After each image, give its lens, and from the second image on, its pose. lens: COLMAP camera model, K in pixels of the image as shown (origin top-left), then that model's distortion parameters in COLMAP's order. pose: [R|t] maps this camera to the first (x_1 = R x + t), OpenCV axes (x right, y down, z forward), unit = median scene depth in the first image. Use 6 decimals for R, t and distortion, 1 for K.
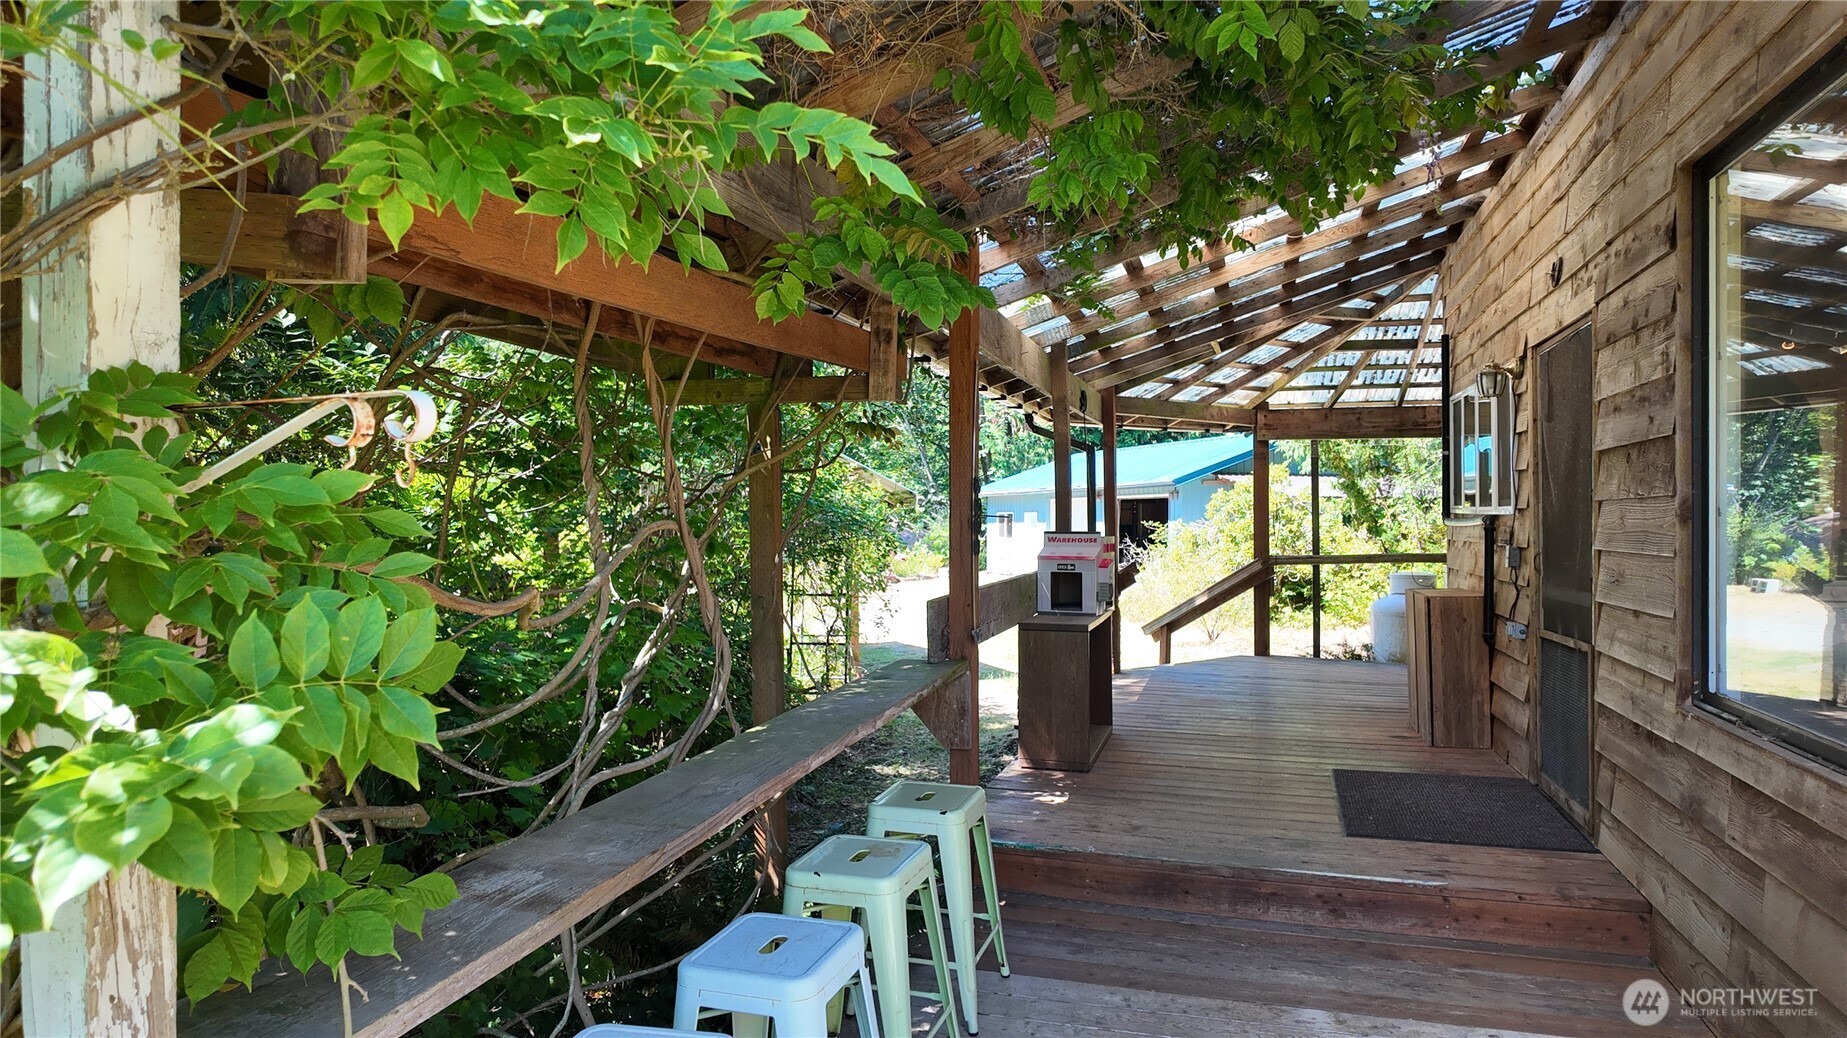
lens RADIAL K [[1103.3, 0, 923.5], [0, 1103.3, 519.0], [0, 0, 1]] dist [0.002865, 0.000033]
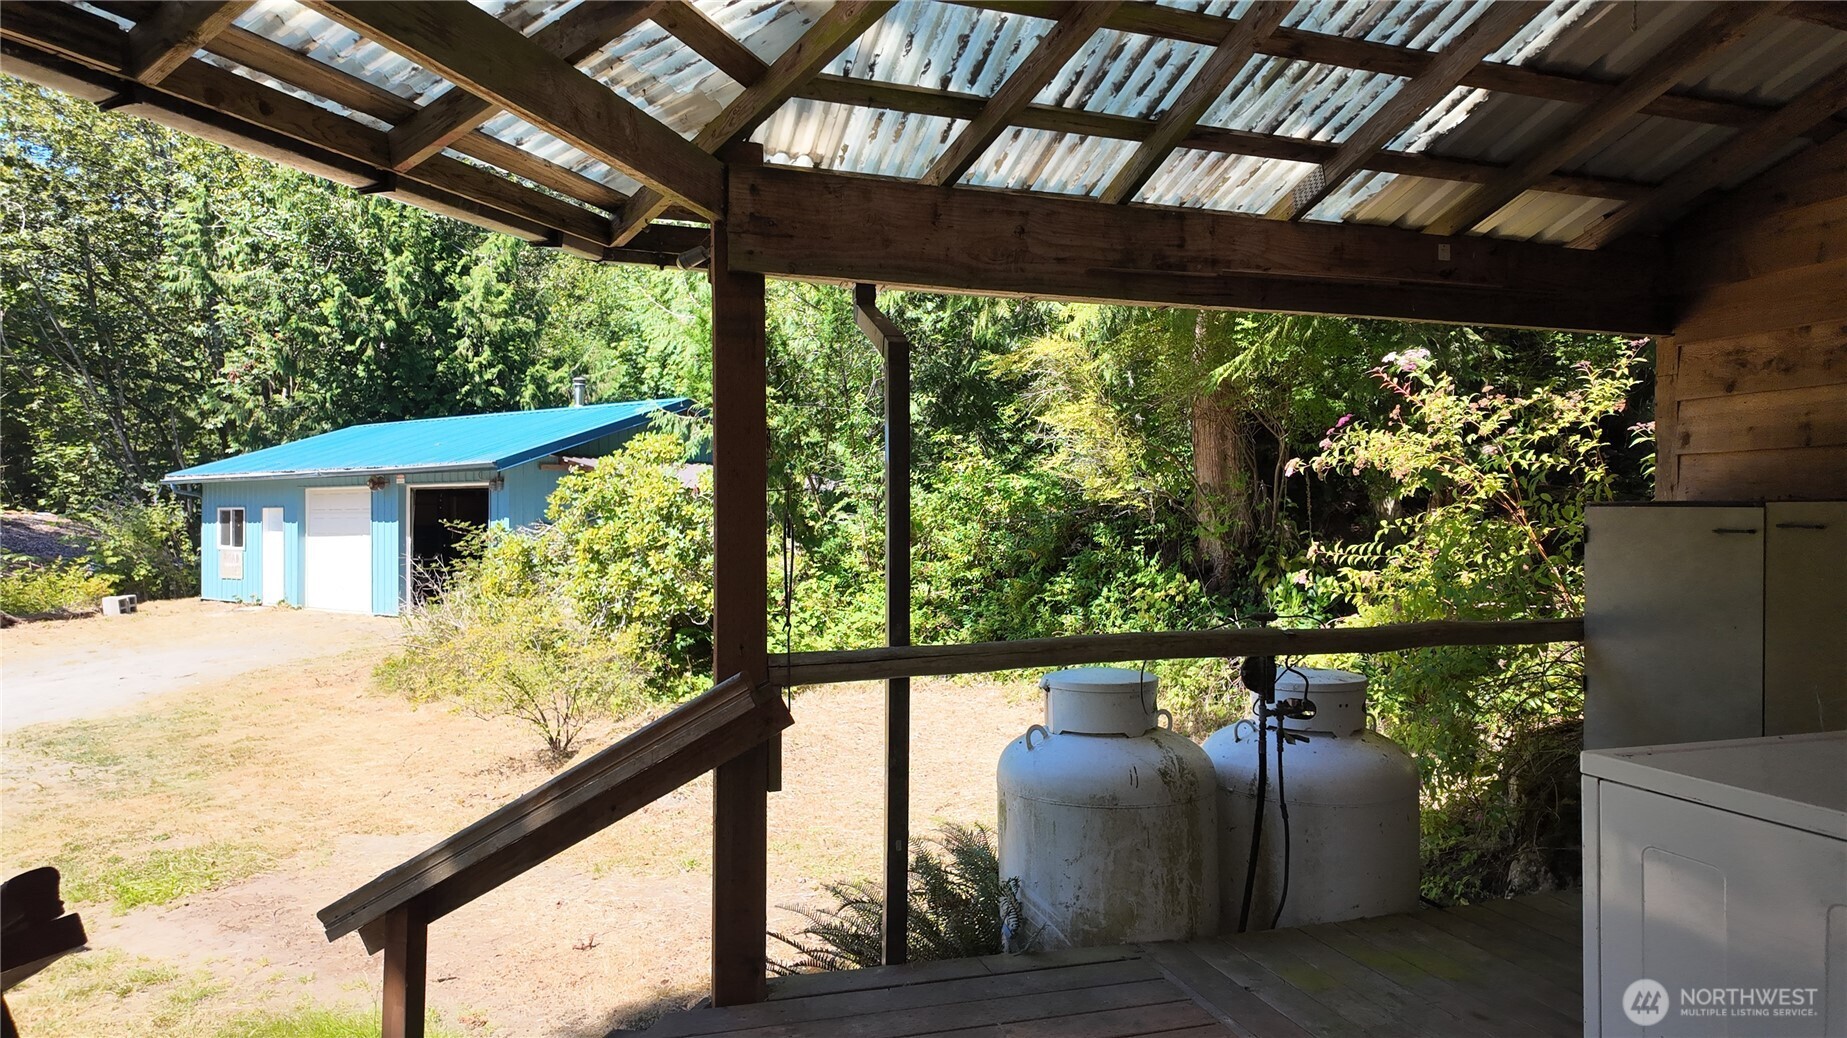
lens RADIAL K [[1103.3, 0, 923.5], [0, 1103.3, 519.0], [0, 0, 1]] dist [0.002865, 0.000033]
pose [[0.836359, -0.000821, 0.548181, 0.174738], [-0.001270, 0.999993, 0.003435, -0.005195], [-0.548180, -0.003569, 0.836353, 0.685787]]
